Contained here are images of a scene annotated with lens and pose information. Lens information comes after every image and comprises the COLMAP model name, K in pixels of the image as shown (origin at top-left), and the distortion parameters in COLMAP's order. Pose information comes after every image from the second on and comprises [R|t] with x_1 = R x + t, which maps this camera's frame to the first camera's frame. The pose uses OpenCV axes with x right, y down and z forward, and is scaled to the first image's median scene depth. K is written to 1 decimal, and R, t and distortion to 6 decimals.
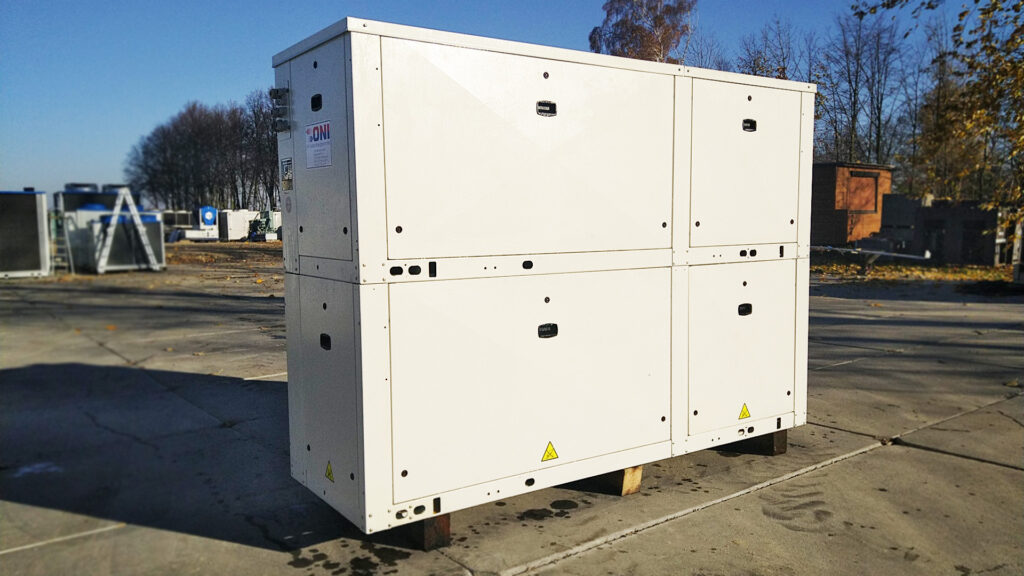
lens RADIAL K [[798.2, 0, 514.0], [0, 798.2, 294.6], [0, 0, 1]] dist [-0.002919, -0.003197]
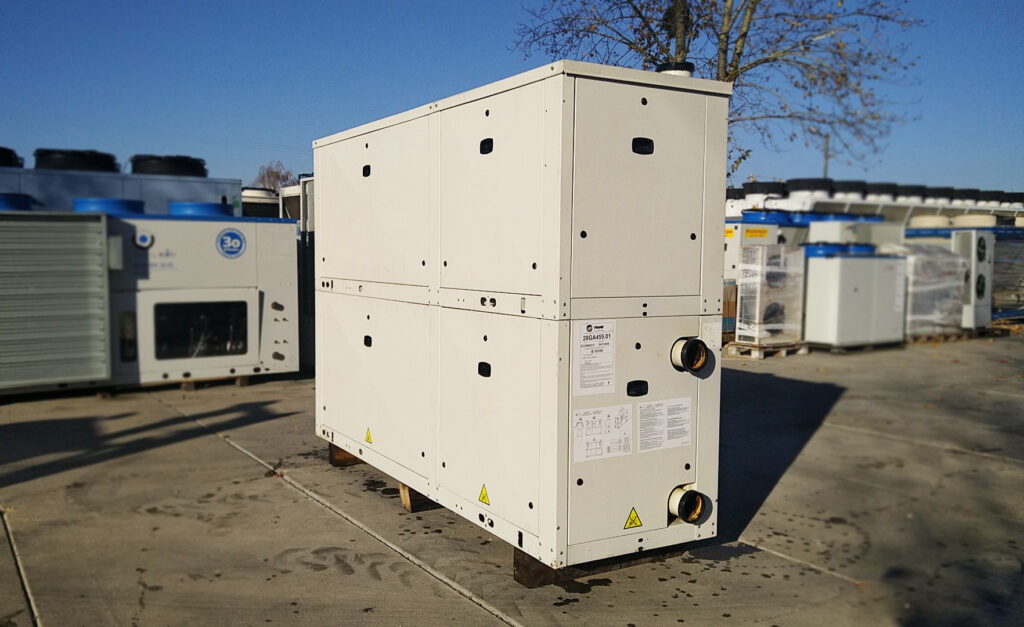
lens RADIAL K [[871.0, 0, 464.8], [0, 871.0, 313.0], [0, 0, 1]] dist [0.013161, 0.002408]
pose [[-0.100507, 0.078434, -0.991840, 1.108291], [-0.102328, 0.990786, 0.088720, -0.109811], [0.989660, 0.110410, -0.091555, 0.993395]]
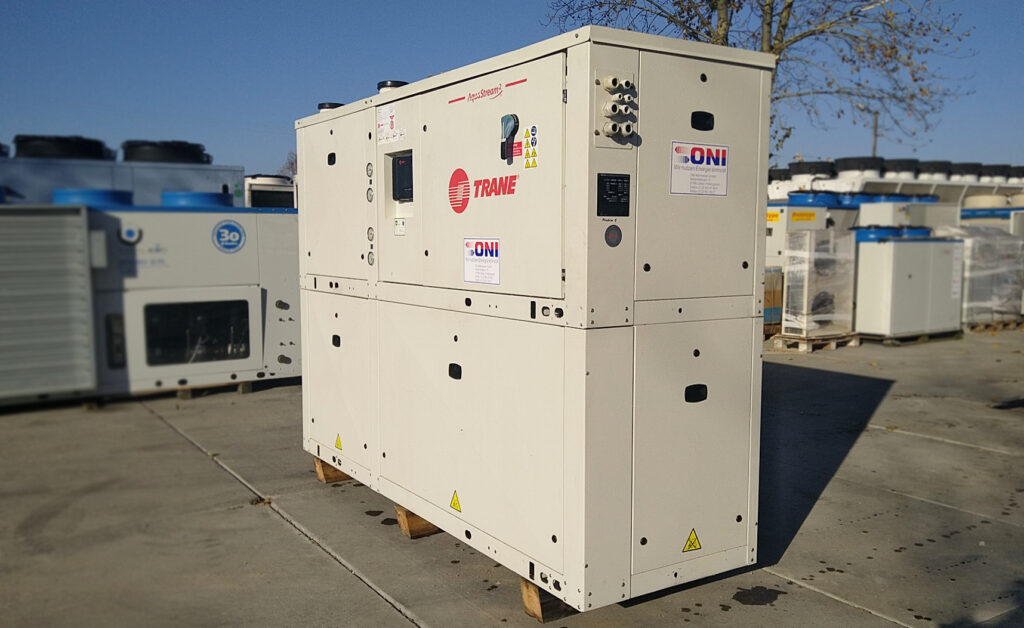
lens RADIAL K [[893.9, 0, 511.7], [0, 893.9, 327.4], [0, 0, 1]] dist [0.011667, 0.001779]
pose [[-0.091330, 0.109272, -0.989807, 0.988703], [-0.089071, 0.989081, 0.117410, -0.120242], [0.991829, 0.098886, -0.080600, 1.016533]]
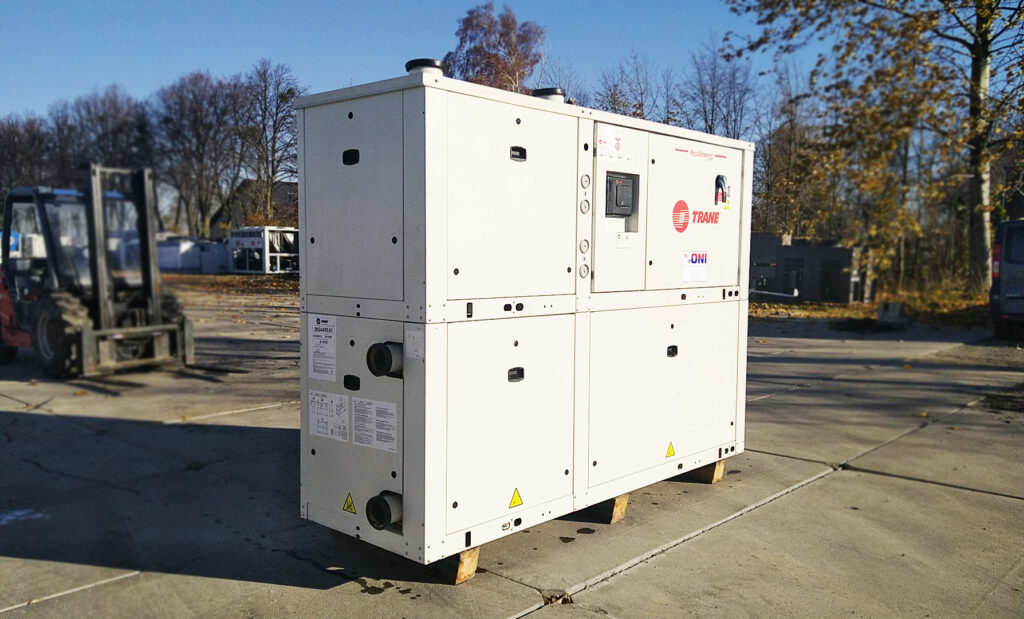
lens RADIAL K [[849.4, 0, 474.6], [0, 849.4, 309.0], [0, 0, 1]] dist [-0.000682, -0.003640]
pose [[0.989064, 0.004051, 0.147434, -0.210017], [-0.000255, 0.999668, -0.025754, -0.003063], [-0.147490, 0.025435, 0.988737, -0.091128]]
